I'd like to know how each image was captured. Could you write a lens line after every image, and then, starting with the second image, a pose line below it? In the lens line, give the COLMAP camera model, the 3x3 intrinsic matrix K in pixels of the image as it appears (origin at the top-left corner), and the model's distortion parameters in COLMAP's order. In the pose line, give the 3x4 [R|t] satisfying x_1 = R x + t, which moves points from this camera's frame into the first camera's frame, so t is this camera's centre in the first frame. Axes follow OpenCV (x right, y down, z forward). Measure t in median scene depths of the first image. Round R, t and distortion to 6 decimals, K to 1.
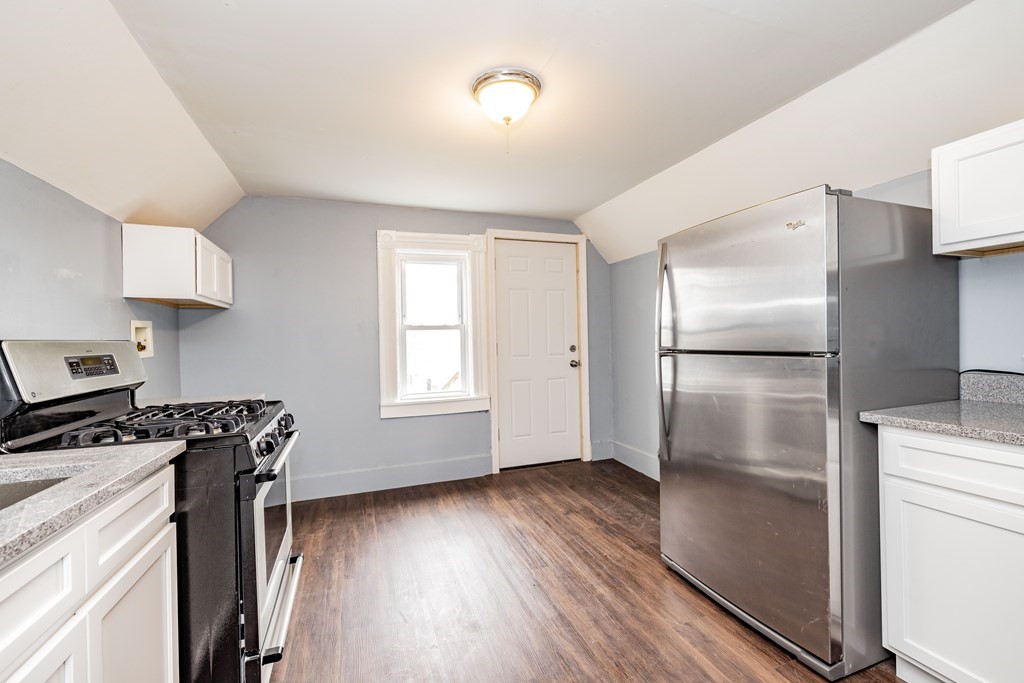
lens RADIAL K [[428.3, 0, 512.0], [0, 428.3, 341.5], [0, 0, 1]] dist [-0.001913, 0.000351]
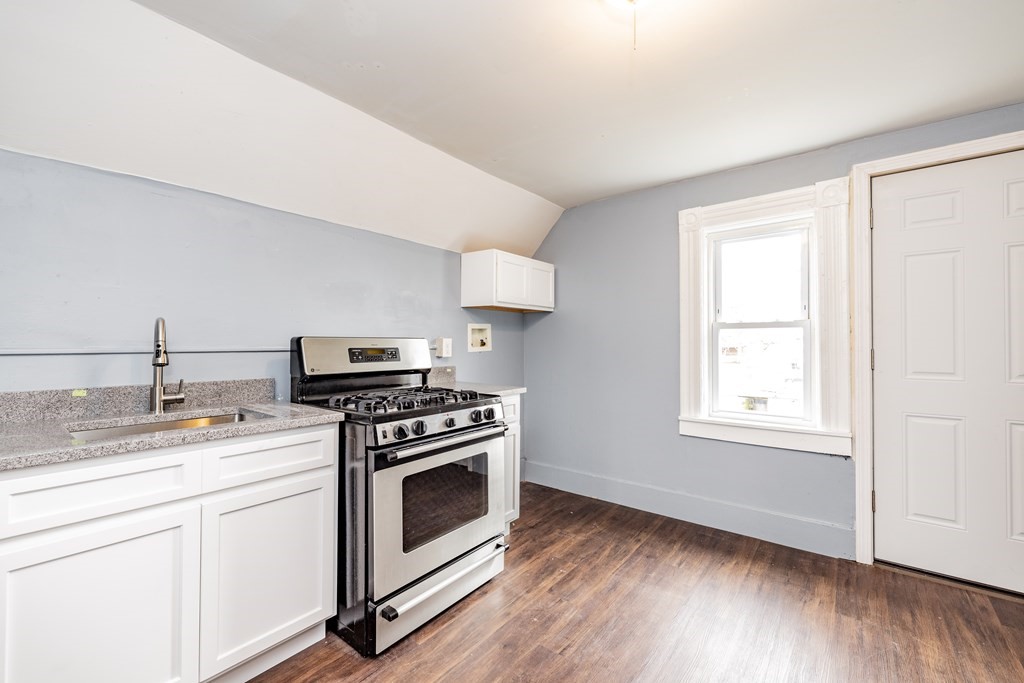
lens RADIAL K [[428.3, 0, 512.0], [0, 428.3, 341.5], [0, 0, 1]] dist [-0.001913, 0.000351]
pose [[0.519374, 0.015618, -0.854404, 0.250047], [-0.016508, 0.999830, 0.008241, -0.004415], [0.854387, 0.009824, 0.519544, 0.292065]]
